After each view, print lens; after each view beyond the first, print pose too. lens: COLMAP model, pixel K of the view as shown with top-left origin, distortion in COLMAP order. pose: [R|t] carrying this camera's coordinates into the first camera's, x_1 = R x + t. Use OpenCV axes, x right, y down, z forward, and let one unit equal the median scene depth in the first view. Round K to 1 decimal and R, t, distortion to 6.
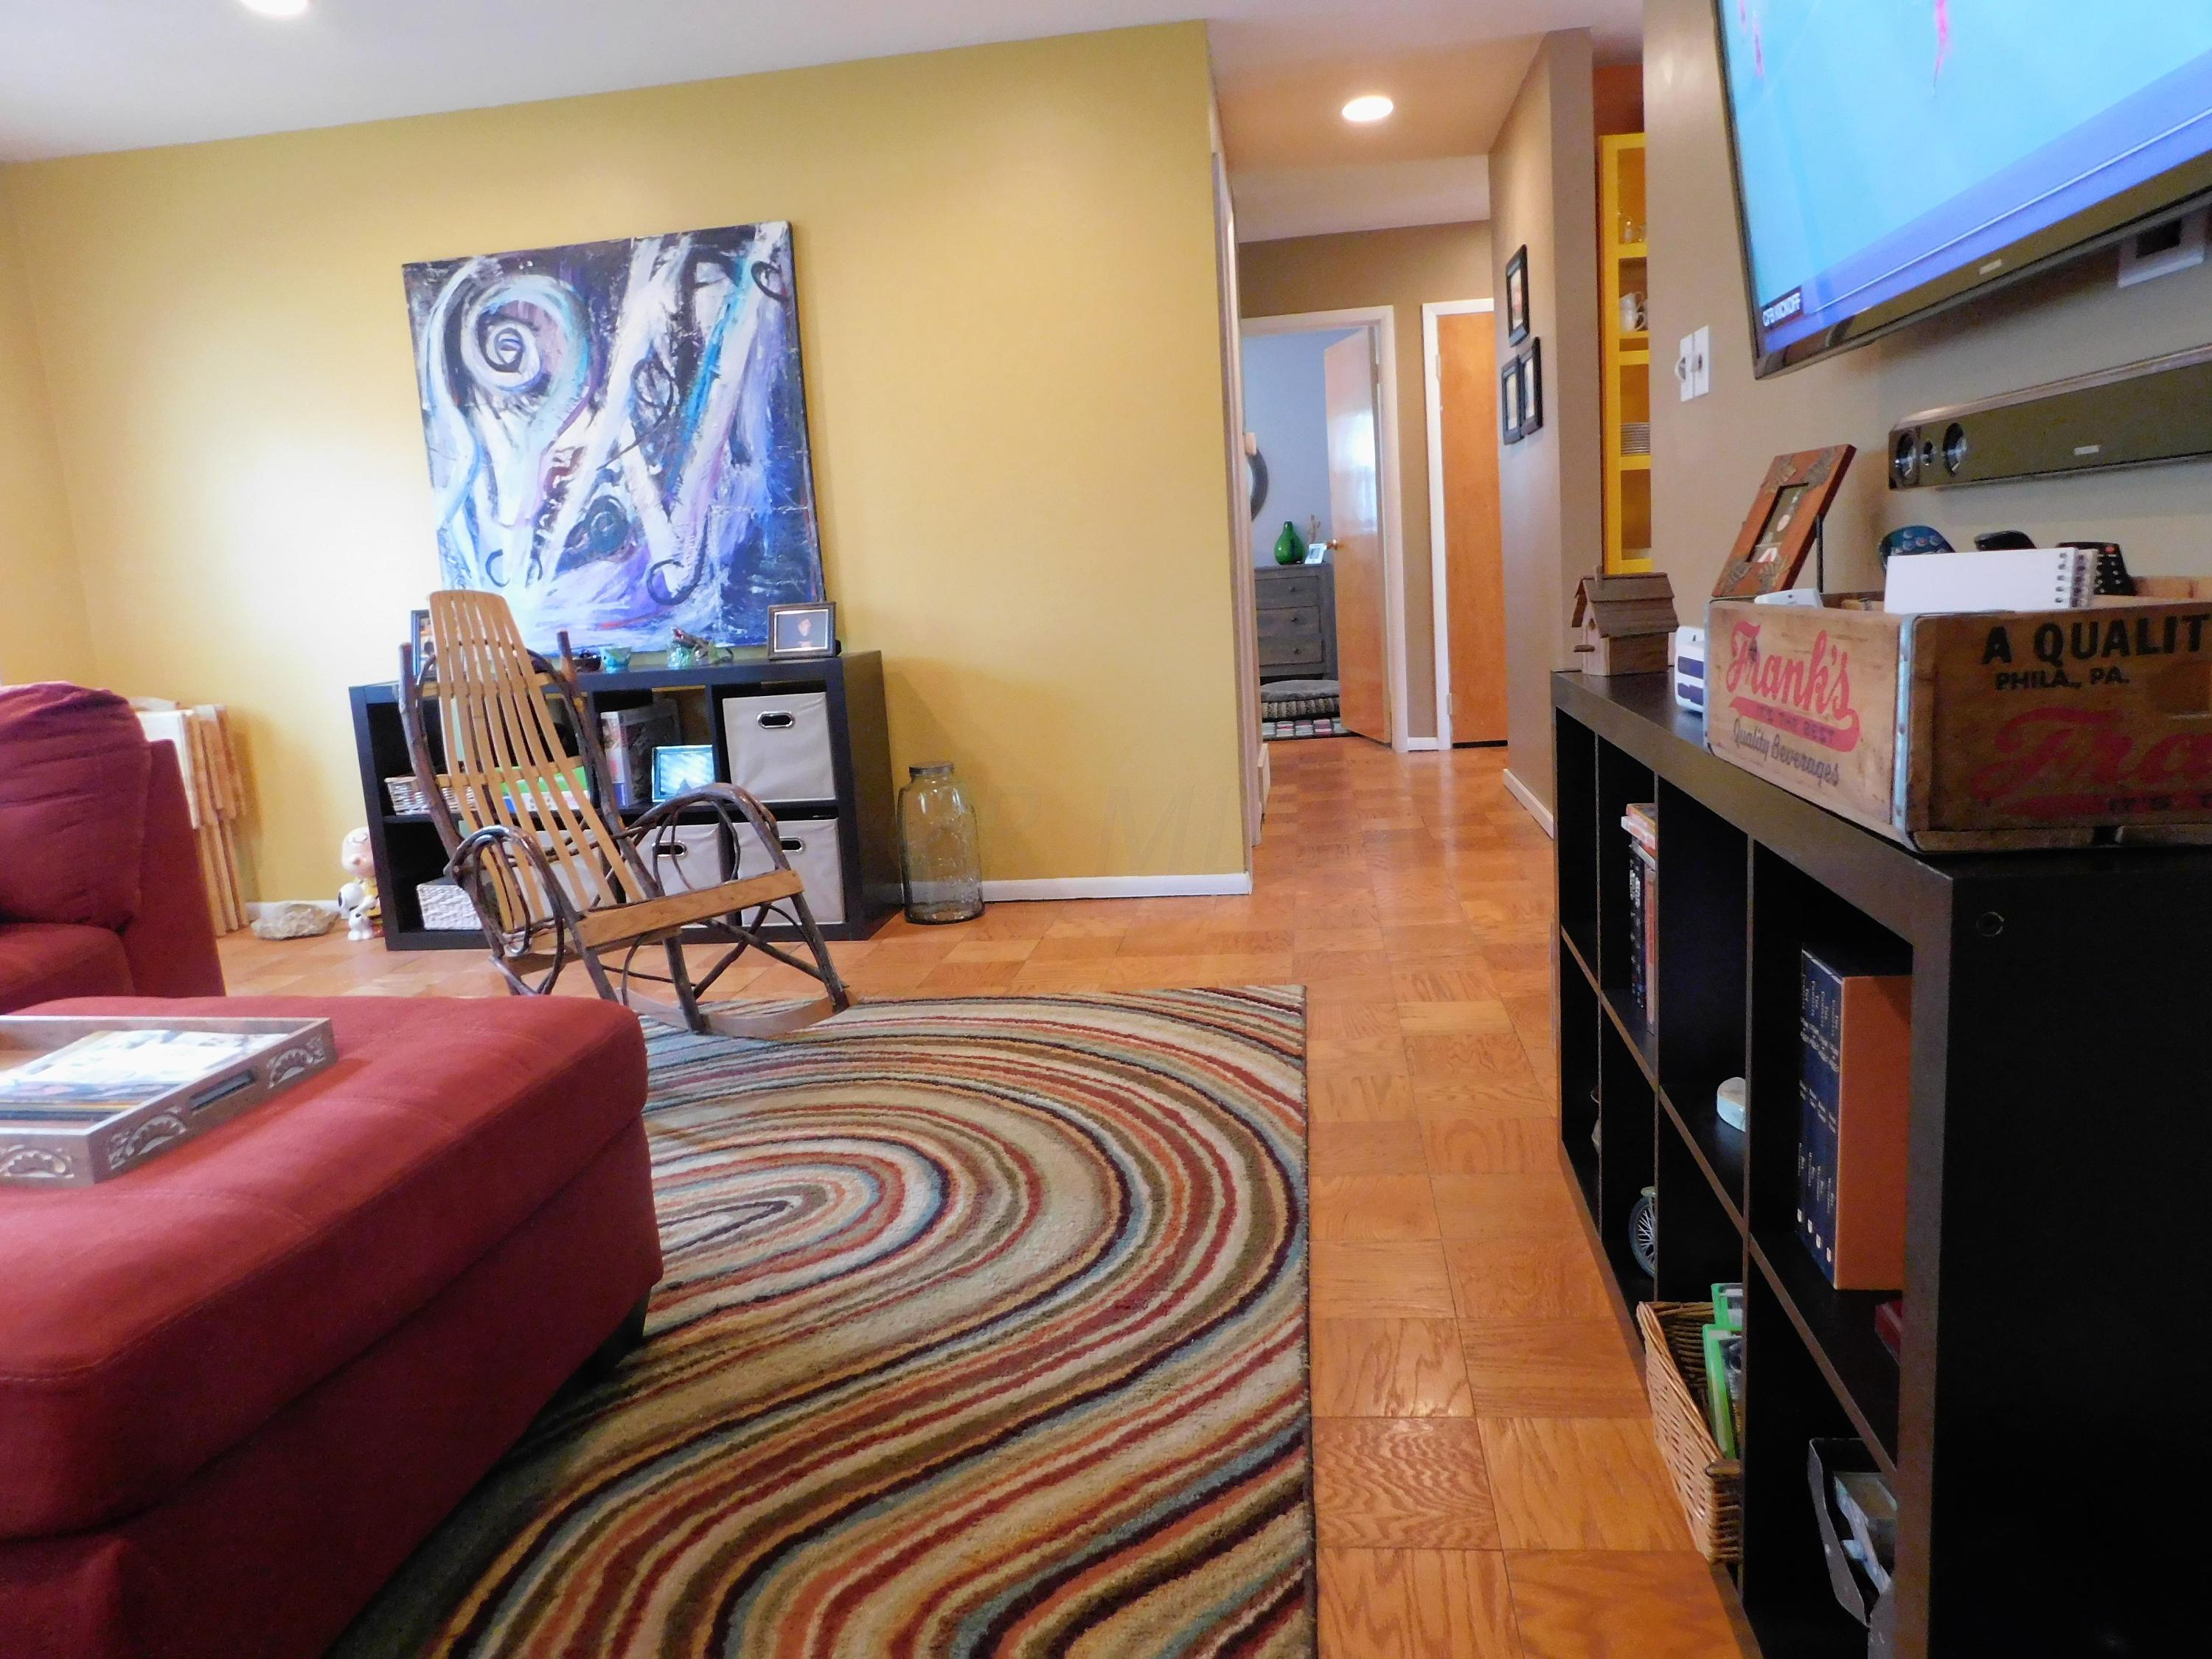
lens RADIAL K [[1456.1, 0, 1106.0], [0, 1456.1, 829.5], [0, 0, 1]] dist [-0.043987, 0.006145]
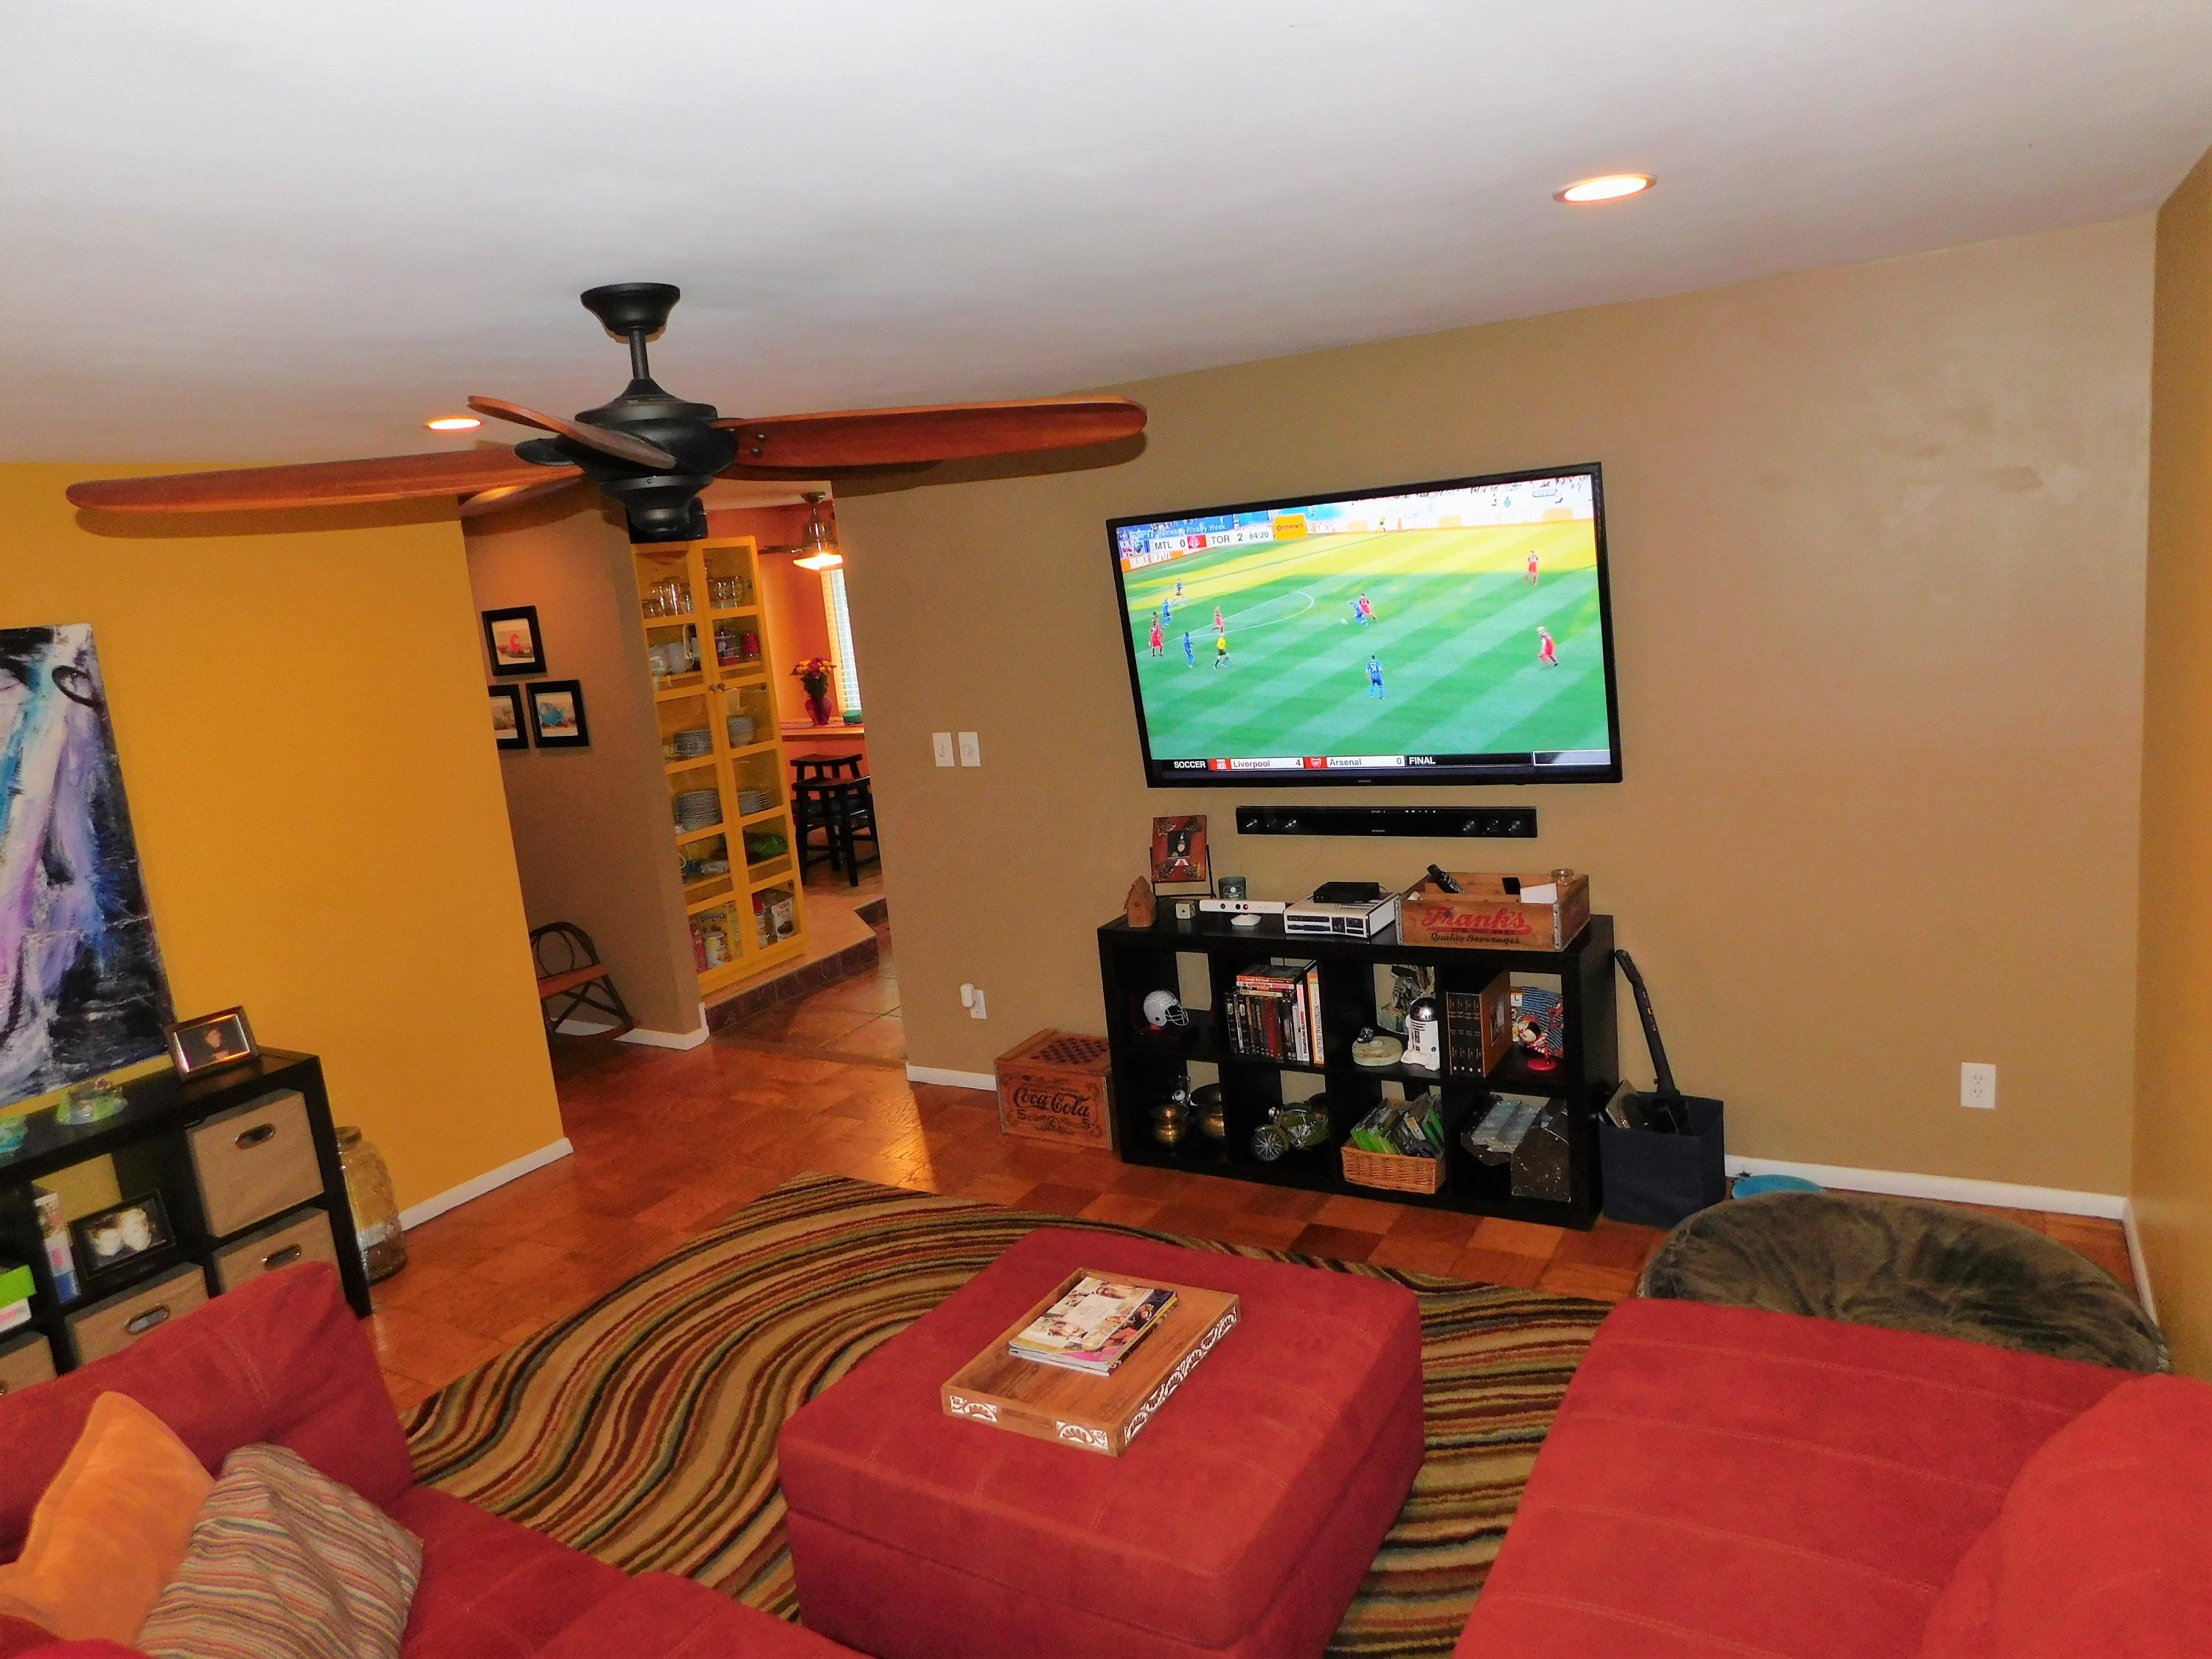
lens RADIAL K [[1456.1, 0, 1106.0], [0, 1456.1, 829.5], [0, 0, 1]] dist [-0.043987, 0.006145]
pose [[0.386564, -0.145680, 0.910684, -0.819810], [0.232201, 0.971010, 0.056766, -0.189943], [-0.892553, 0.189518, 0.409185, 0.059201]]
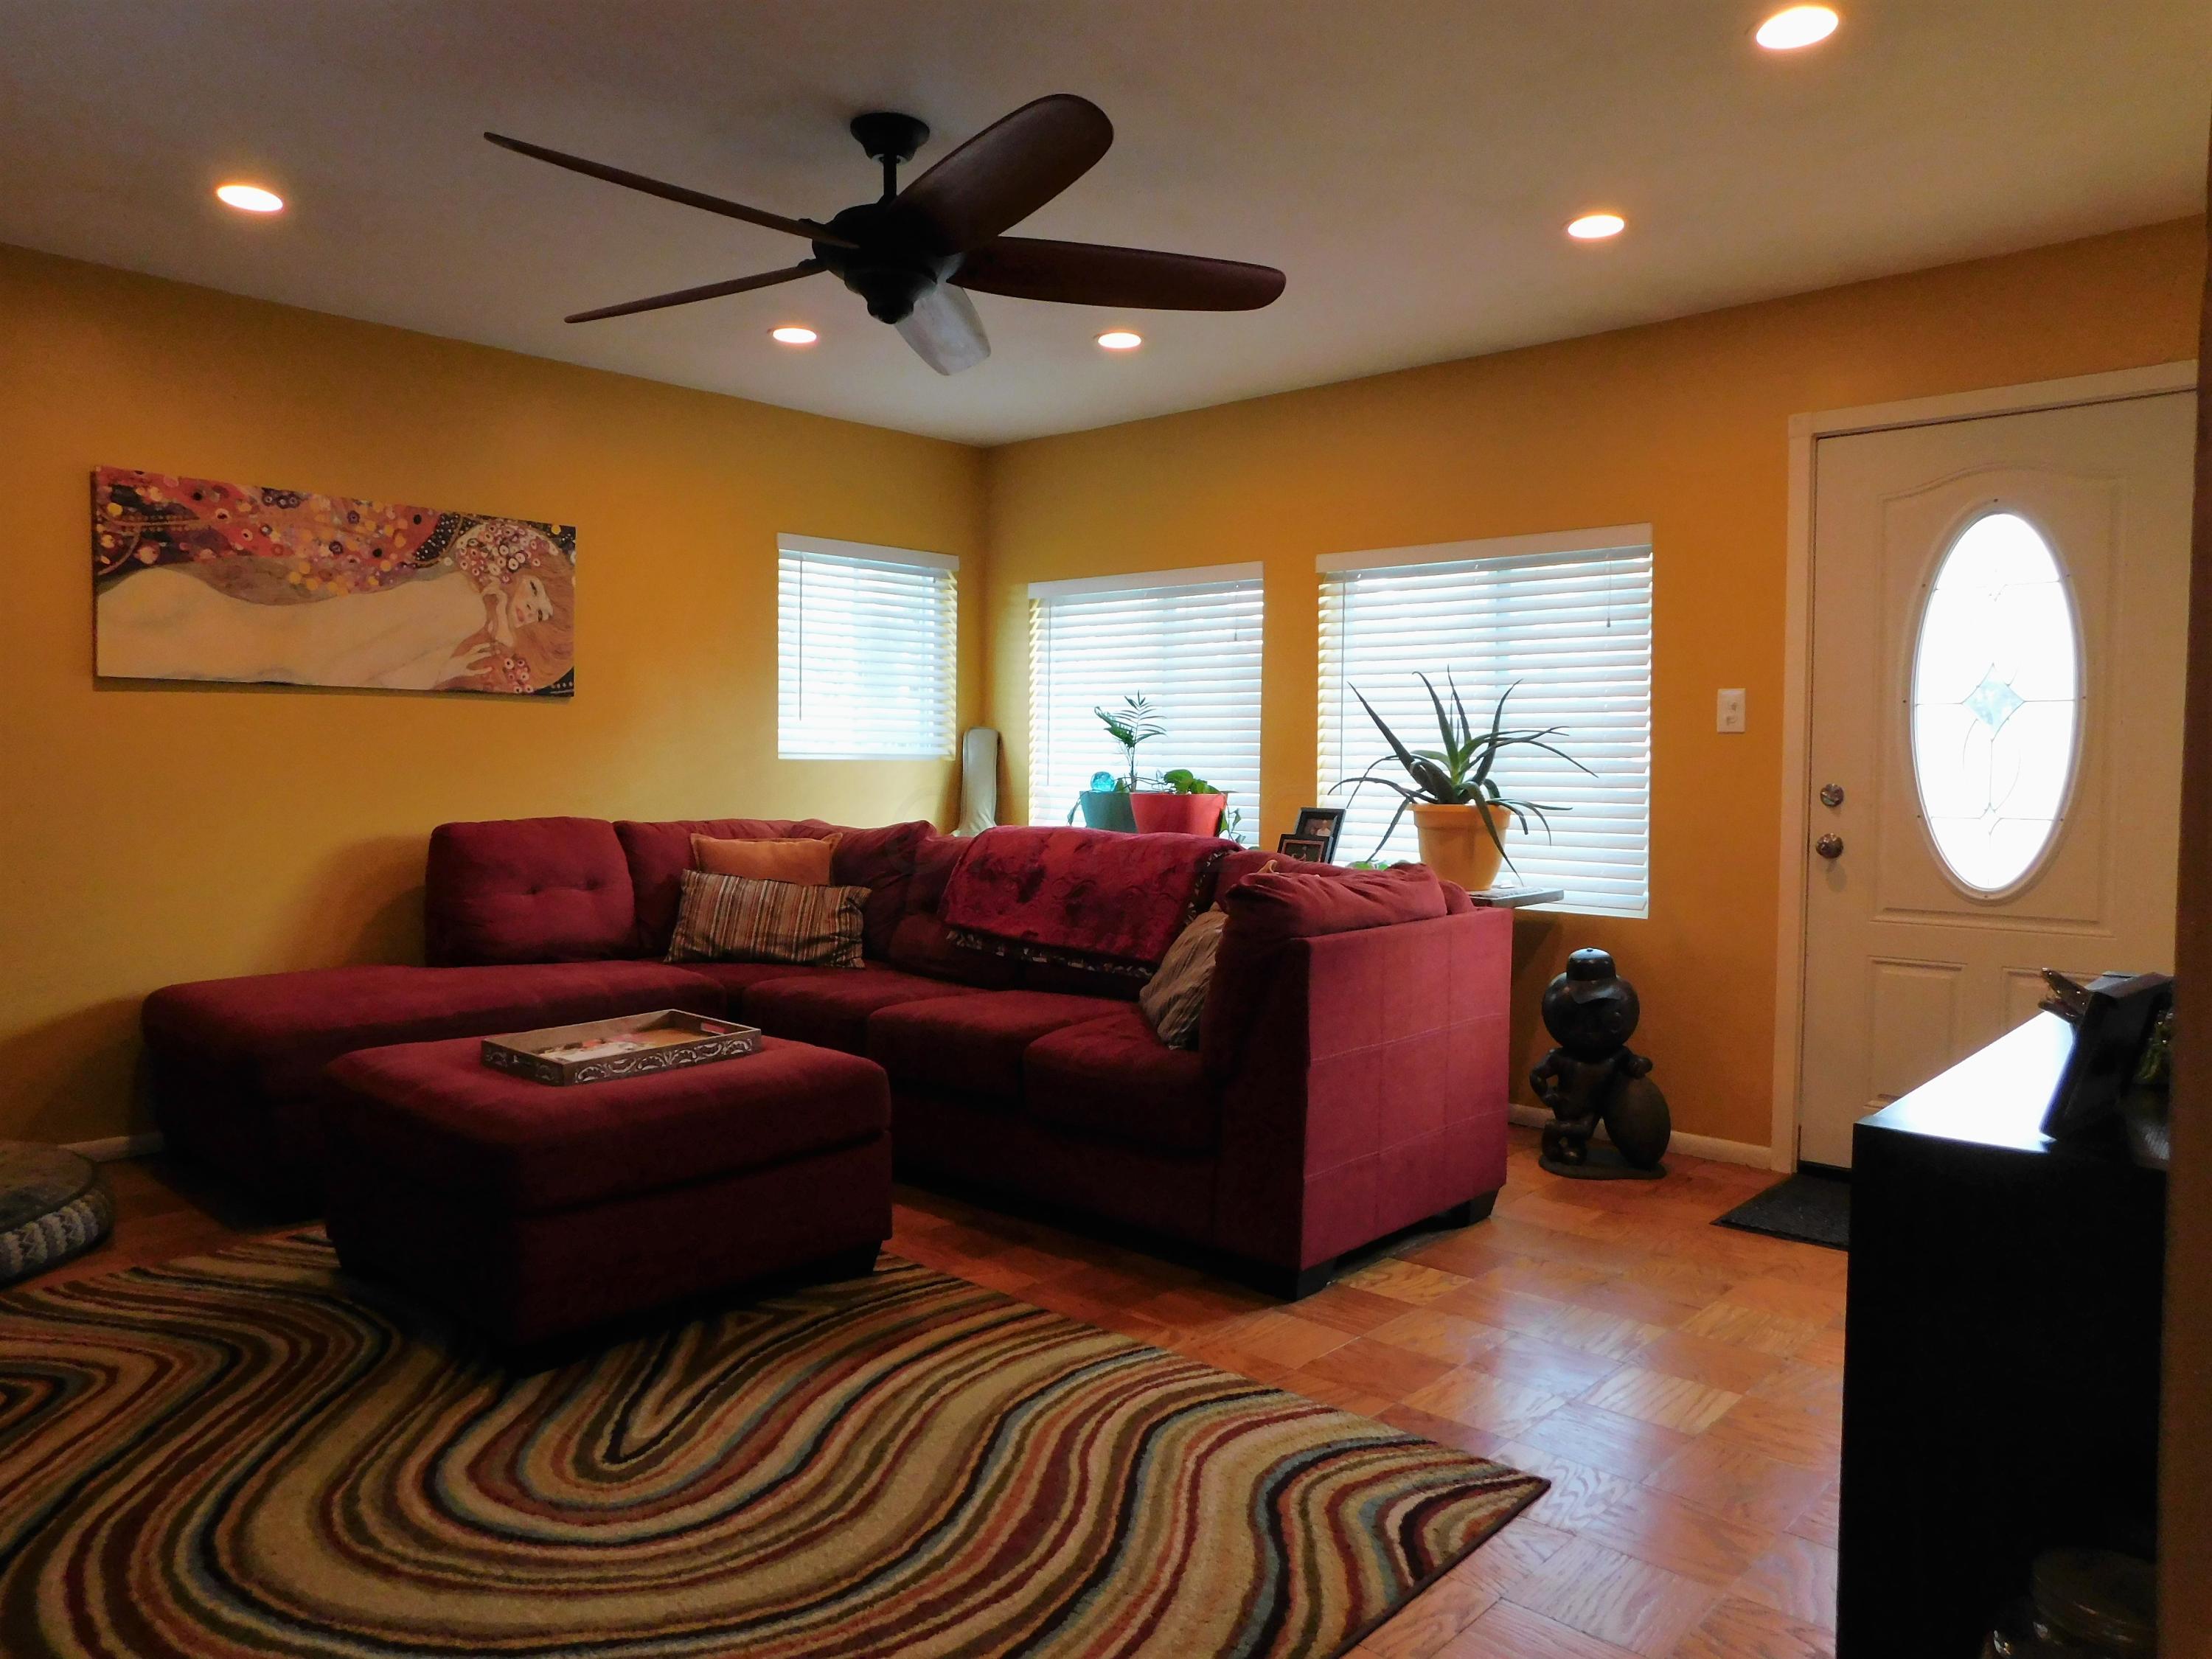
lens RADIAL K [[1500.4, 0, 1106.0], [0, 1500.4, 829.5], [0, 0, 1]] dist [-0.005318, 0.000165]
pose [[-0.570830, 0.074738, -0.817660, 0.224386], [-0.128759, 0.975379, 0.179044, -0.223670], [0.810910, 0.207484, -0.547153, 0.985631]]
